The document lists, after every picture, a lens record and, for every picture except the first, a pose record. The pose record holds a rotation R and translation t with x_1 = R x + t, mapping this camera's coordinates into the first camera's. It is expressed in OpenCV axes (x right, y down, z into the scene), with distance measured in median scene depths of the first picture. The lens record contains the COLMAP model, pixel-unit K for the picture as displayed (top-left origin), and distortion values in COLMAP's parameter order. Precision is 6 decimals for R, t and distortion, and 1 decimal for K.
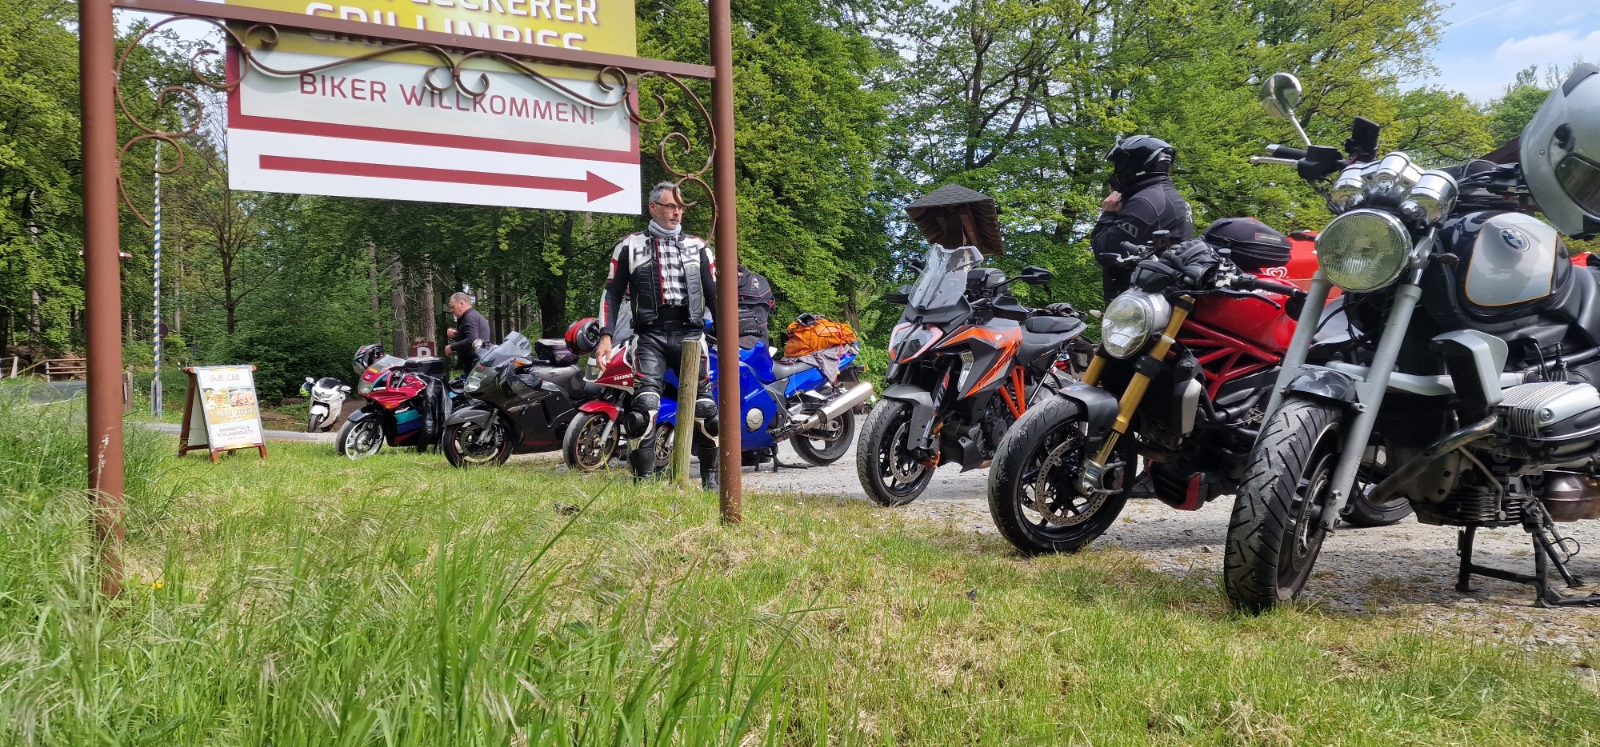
lens RADIAL K [[1042.6, 0, 802.9], [0, 1042.6, 371.4], [0, 0, 1]] dist [0.027020, -0.003636]
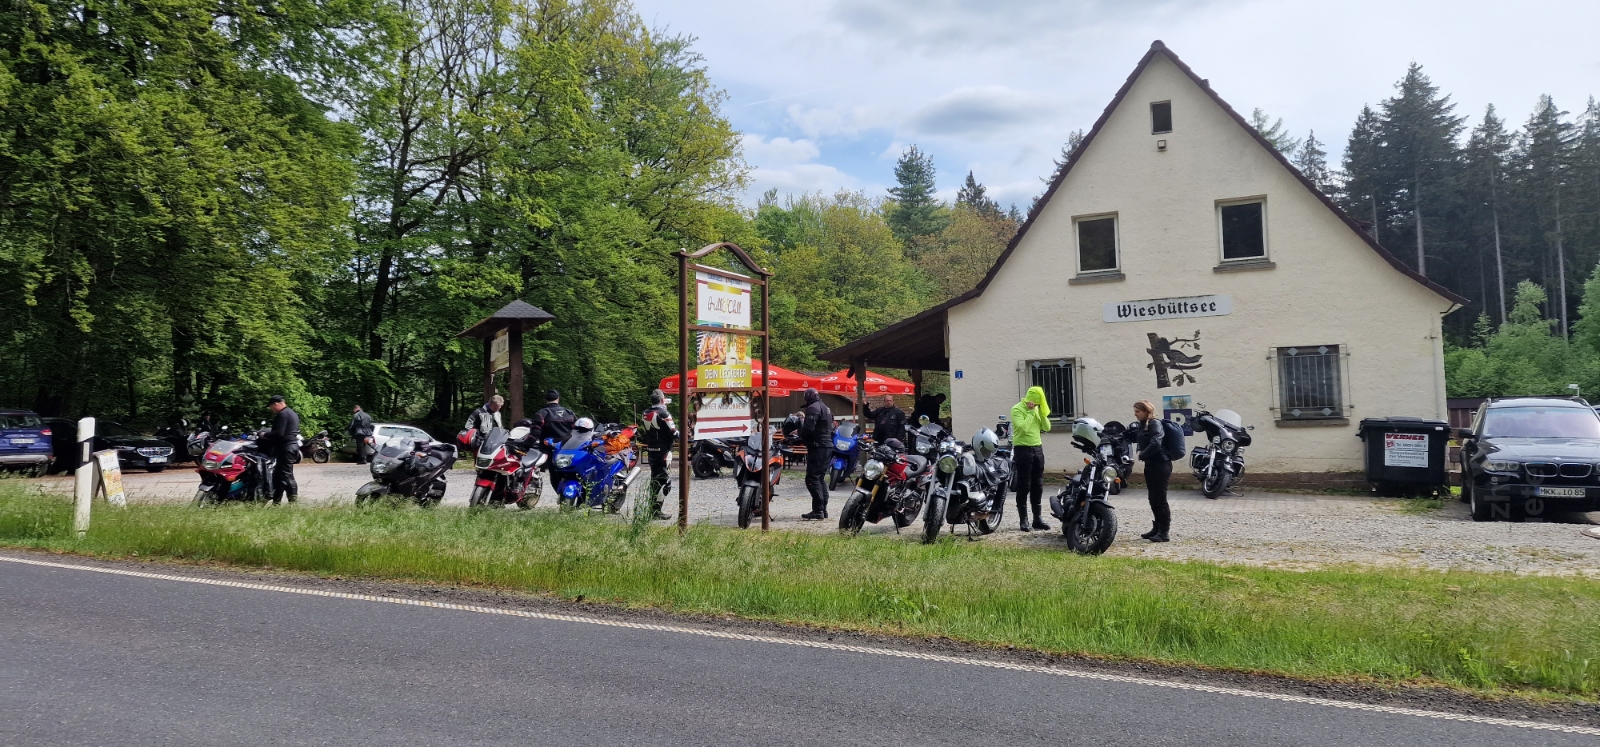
lens RADIAL K [[1042.6, 0, 797.4], [0, 1042.6, 372.4], [0, 0, 1]] dist [0.027020, -0.003636]
pose [[0.791122, 0.042908, 0.610151, -1.240402], [-0.028814, 0.999043, -0.032895, -0.152632], [-0.610979, 0.008442, 0.791602, -0.986661]]
